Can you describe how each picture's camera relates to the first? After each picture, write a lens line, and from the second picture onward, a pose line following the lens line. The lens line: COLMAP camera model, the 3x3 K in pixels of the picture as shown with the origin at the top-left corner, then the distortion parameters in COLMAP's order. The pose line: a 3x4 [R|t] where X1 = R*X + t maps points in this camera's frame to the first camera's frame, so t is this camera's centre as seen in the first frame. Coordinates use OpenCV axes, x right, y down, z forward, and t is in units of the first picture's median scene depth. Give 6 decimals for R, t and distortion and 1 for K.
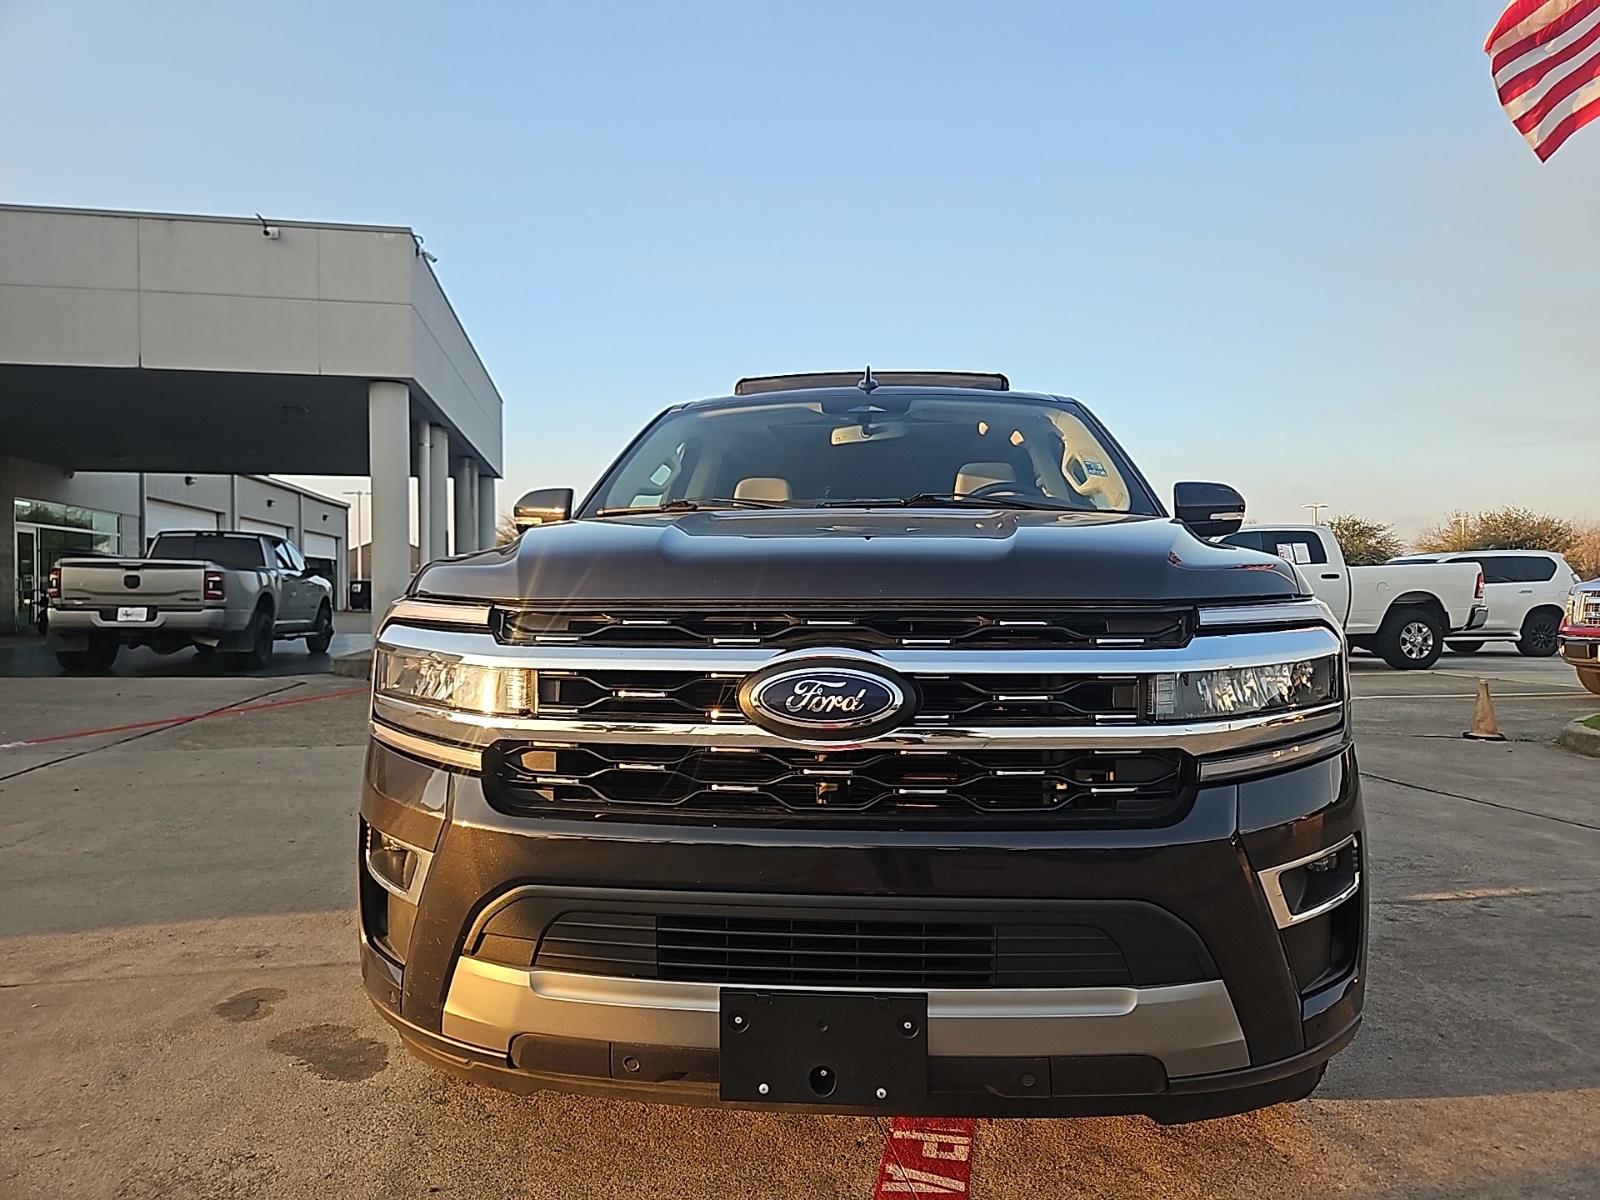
lens RADIAL K [[1090.9, 0, 800.0], [0, 1090.9, 600.0], [0, 0, 1]] dist [0.101125, -0.062144]
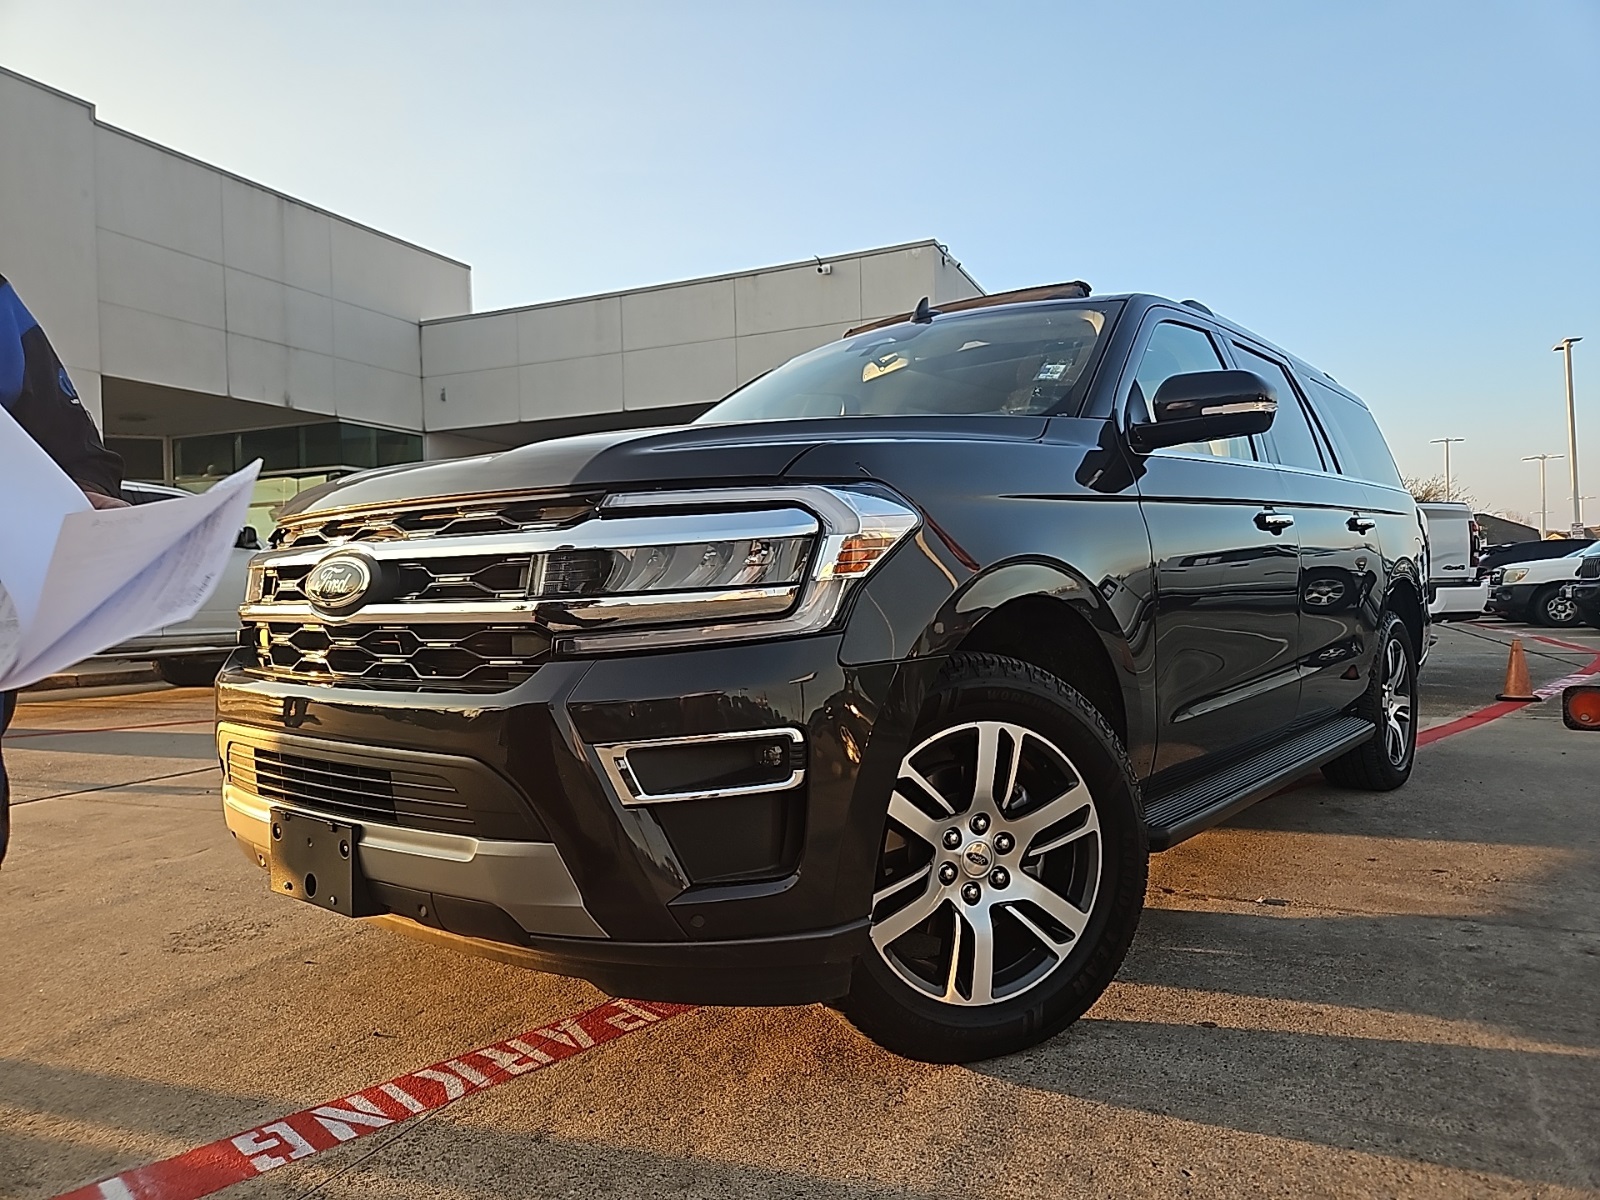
lens RADIAL K [[1090.9, 0, 800.0], [0, 1090.9, 600.0], [0, 0, 1]] dist [0.101125, -0.062144]
pose [[0.811835, -0.007669, -0.583836, 0.865485], [0.009963, 0.999950, 0.000719, 0.086249], [0.583802, -0.006400, 0.811871, 0.225476]]
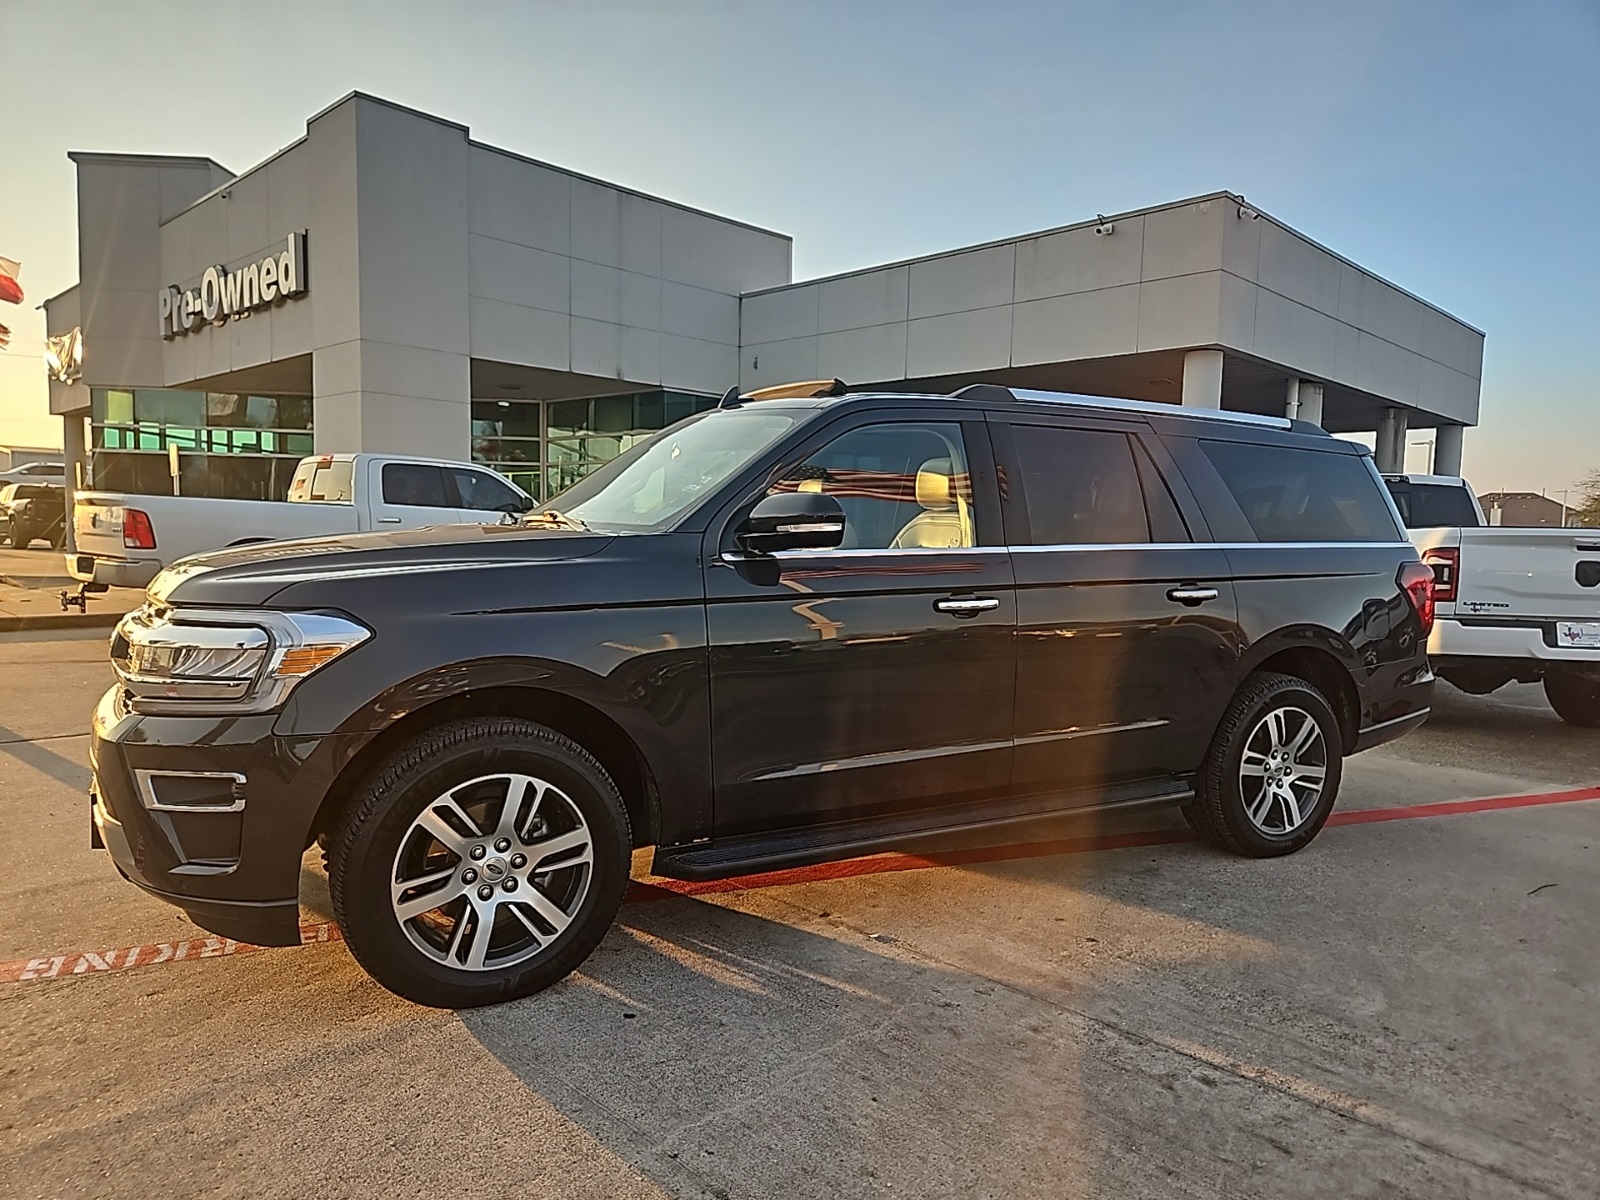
lens RADIAL K [[1084.6, 0, 825.8], [0, 1084.6, 656.4], [0, 0, 1]] dist [0.082089, -0.001682]
pose [[0.540070, 0.129284, -0.831631, 1.727731], [-0.047618, 0.991242, 0.123174, -0.125204], [0.840272, -0.026922, 0.541496, 0.736676]]
